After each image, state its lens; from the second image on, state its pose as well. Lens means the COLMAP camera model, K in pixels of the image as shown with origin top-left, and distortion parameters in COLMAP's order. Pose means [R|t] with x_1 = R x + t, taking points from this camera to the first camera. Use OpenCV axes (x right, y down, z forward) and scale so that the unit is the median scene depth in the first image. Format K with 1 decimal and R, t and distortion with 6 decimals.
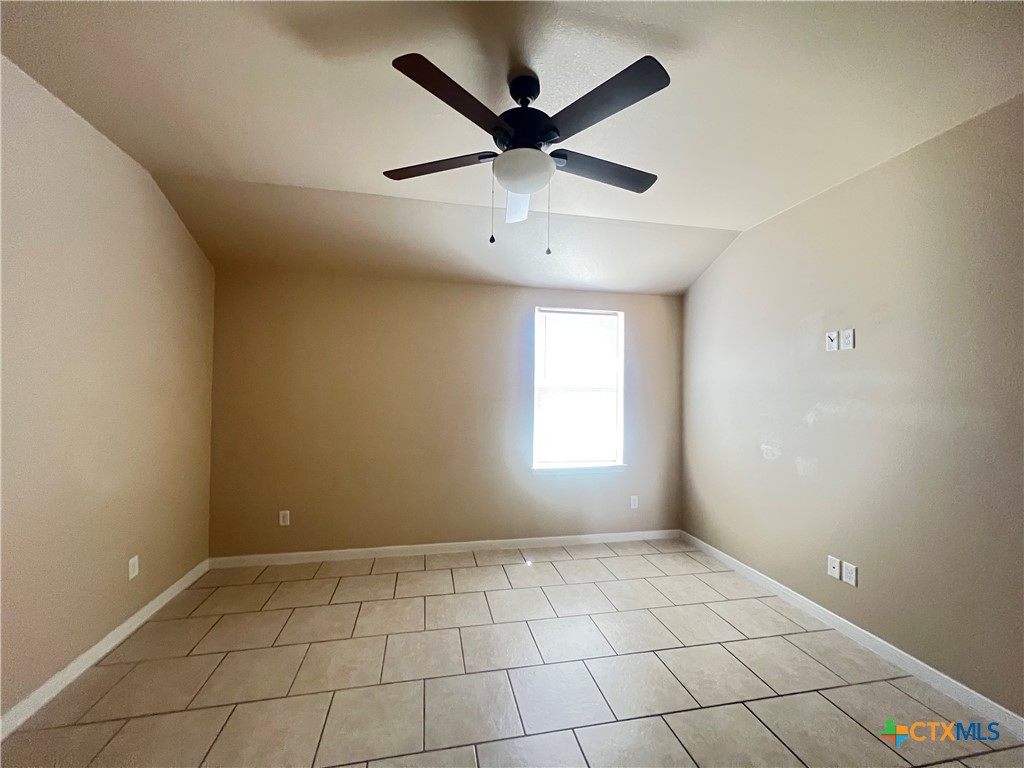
lens RADIAL K [[410.3, 0, 508.8], [0, 410.3, 383.1], [0, 0, 1]] dist [0.000231, 0.000215]
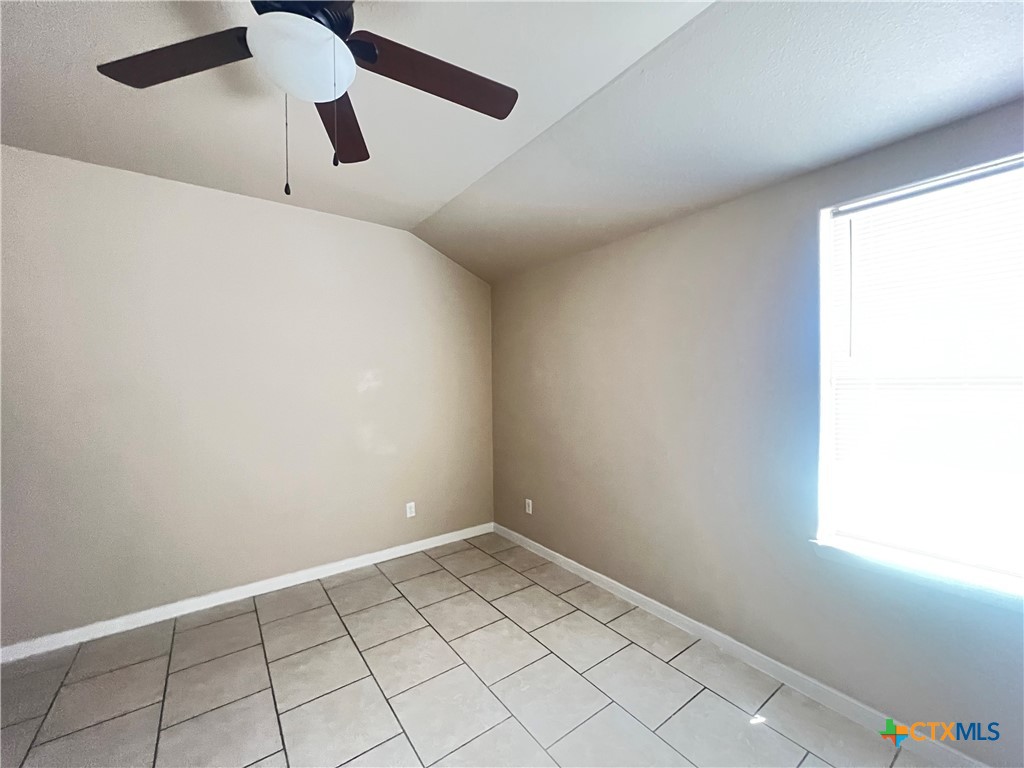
lens RADIAL K [[412.3, 0, 512.0], [0, 412.3, 384.0], [0, 0, 1]] dist [0.000174, -0.000024]
pose [[0.416220, -0.005128, -0.909250, 0.425176], [0.030529, 0.999499, 0.008338, 0.003606], [0.908751, -0.031229, 0.416168, 0.557521]]
